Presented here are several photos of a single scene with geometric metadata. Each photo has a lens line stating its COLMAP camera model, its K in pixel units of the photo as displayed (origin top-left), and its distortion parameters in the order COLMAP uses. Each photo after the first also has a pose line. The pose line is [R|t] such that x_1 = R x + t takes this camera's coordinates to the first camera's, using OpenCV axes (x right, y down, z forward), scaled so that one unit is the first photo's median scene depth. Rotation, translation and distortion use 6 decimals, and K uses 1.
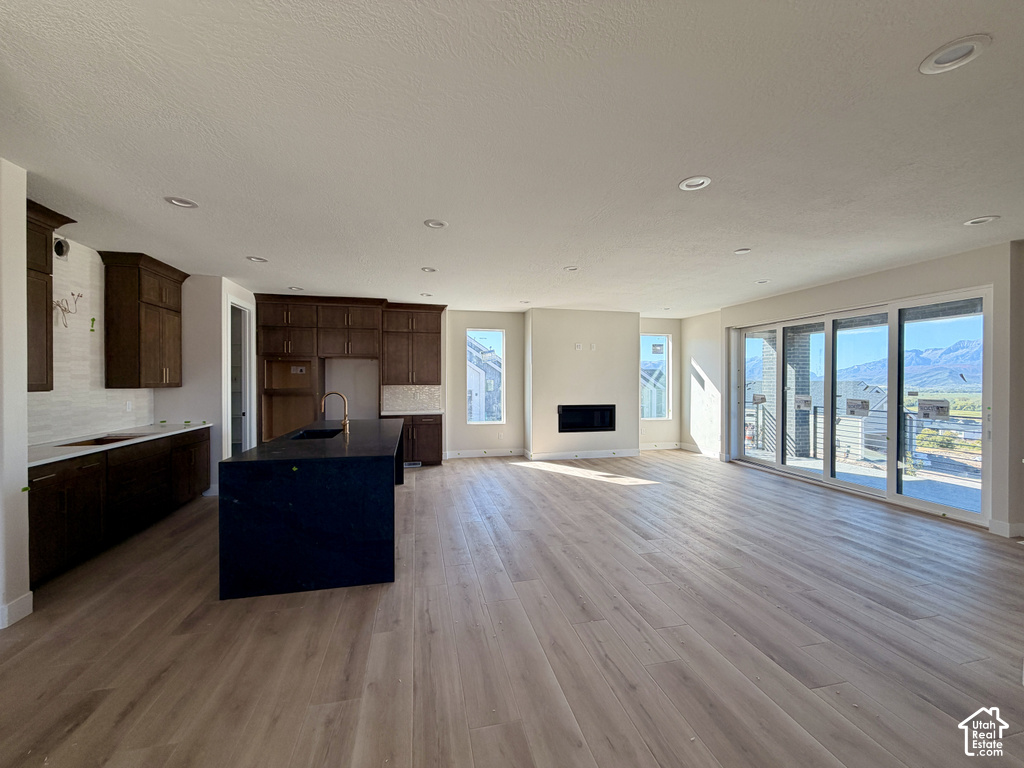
lens RADIAL K [[407.4, 0, 507.9], [0, 407.4, 383.8], [0, 0, 1]] dist [-0.003011, 0.001569]
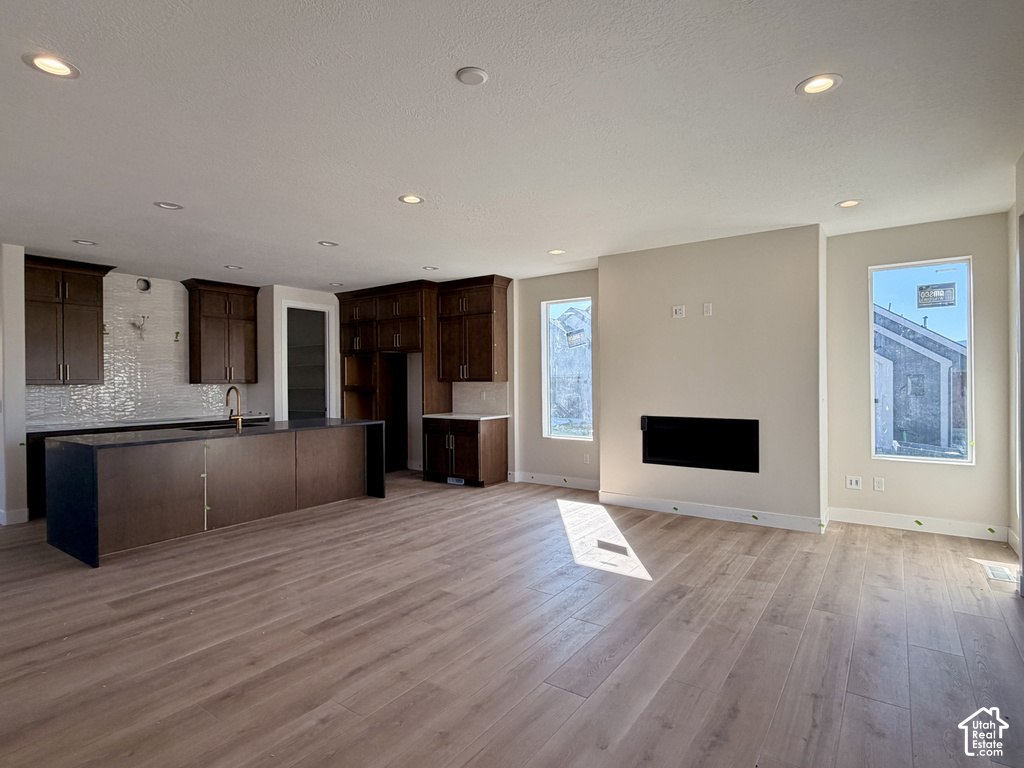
lens RADIAL K [[533.4, 0, 507.5], [0, 533.4, 384.5], [0, 0, 1]] dist [0.002567, -0.000527]
pose [[0.663758, -0.000190, -0.747947, 0.849865], [0.000585, 1.000000, 0.000265, 0.011473], [0.747947, -0.000613, 0.663758, 0.522794]]
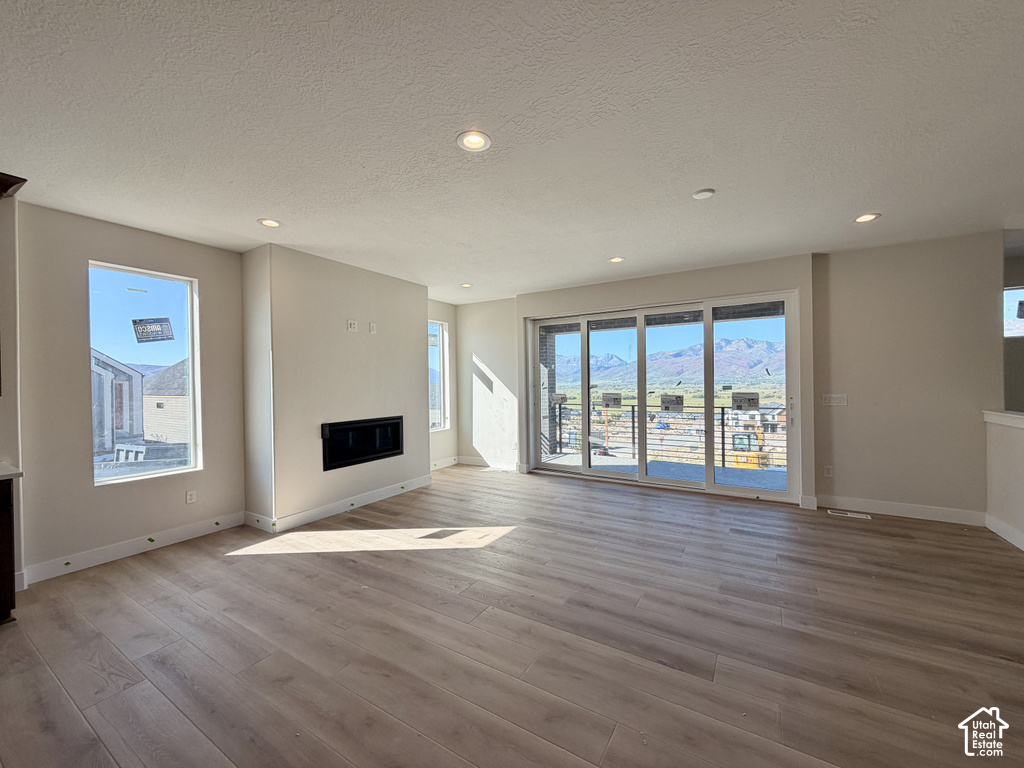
lens RADIAL K [[407.4, 0, 509.0], [0, 407.4, 383.9], [0, 0, 1]] dist [-0.003011, 0.001569]
pose [[0.701283, -0.013902, 0.712747, -0.149847], [0.020183, 0.999796, -0.000357, 0.002803], [-0.712597, 0.014635, 0.701421, 0.609140]]
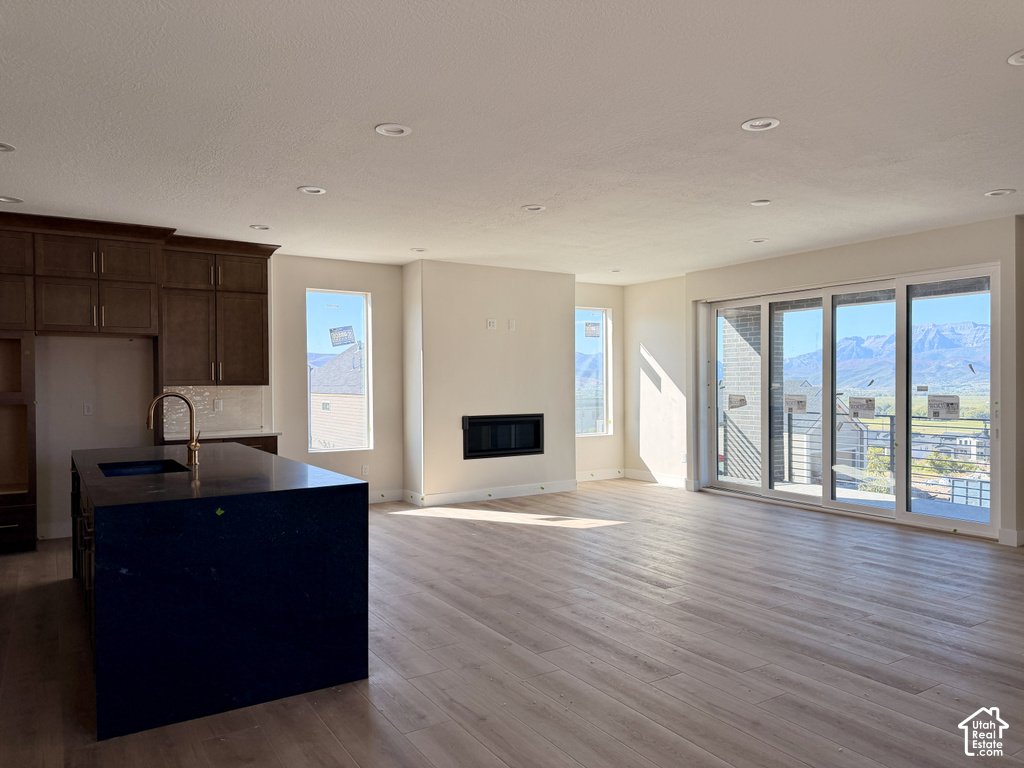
lens RADIAL K [[717.0, 0, 508.9], [0, 717.0, 390.2], [0, 0, 1]] dist [0.062128, -0.070106]
pose [[0.942826, -0.009517, 0.333149, -0.265709], [0.008682, 0.999954, 0.003994, 0.013259], [-0.333172, -0.000874, 0.942866, -0.102369]]
